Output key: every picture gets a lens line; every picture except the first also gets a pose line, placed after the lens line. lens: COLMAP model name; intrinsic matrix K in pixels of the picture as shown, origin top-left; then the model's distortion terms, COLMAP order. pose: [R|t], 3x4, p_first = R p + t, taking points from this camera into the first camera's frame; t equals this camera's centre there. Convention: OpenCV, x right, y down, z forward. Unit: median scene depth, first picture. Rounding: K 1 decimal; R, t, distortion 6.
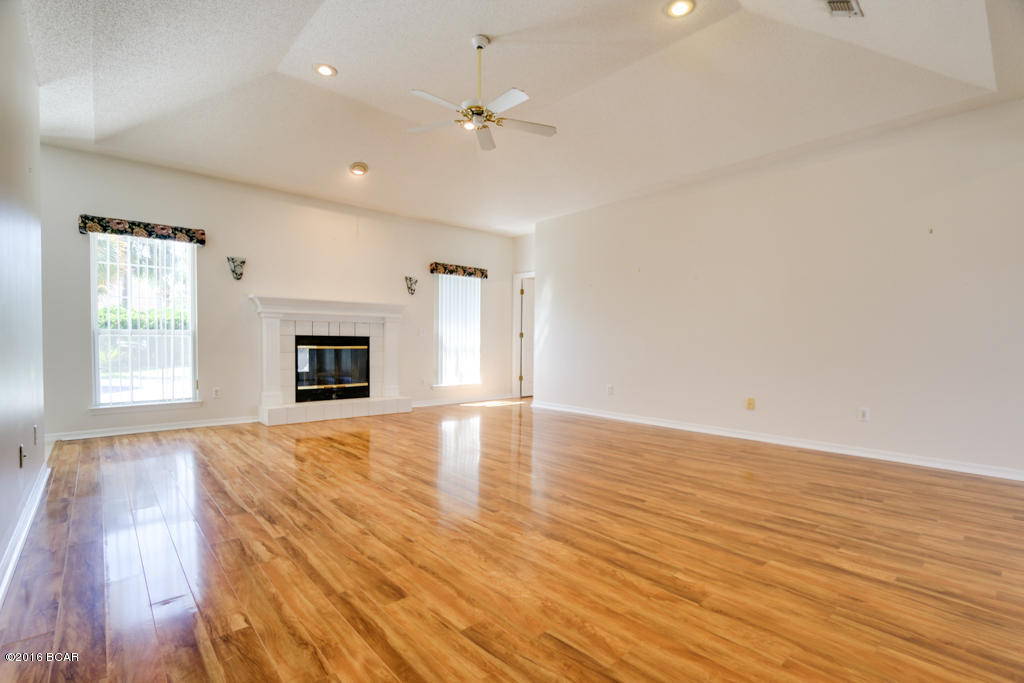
lens RADIAL K [[473.2, 0, 513.9], [0, 473.2, 350.0], [0, 0, 1]] dist [-0.007591, -0.000158]
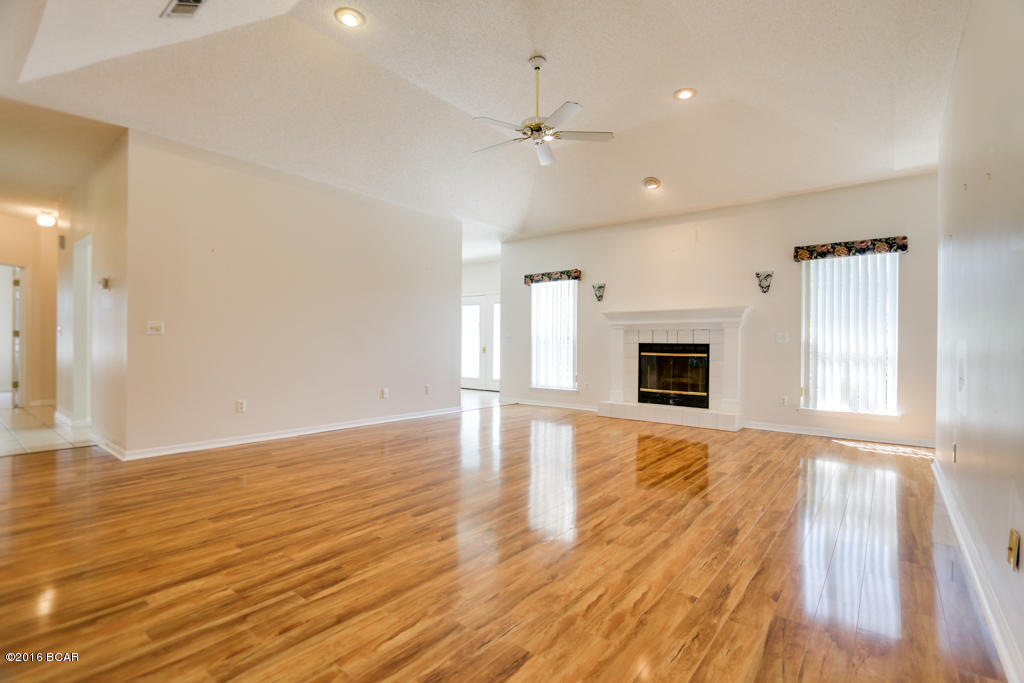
lens RADIAL K [[469.7, 0, 517.4], [0, 469.7, 350.3], [0, 0, 1]] dist [-0.022475, 0.000807]
pose [[0.173372, 0.003160, -0.984851, 0.721698], [-0.029037, 0.999577, -0.001905, -0.003868], [0.984428, 0.028927, 0.173390, 0.614686]]
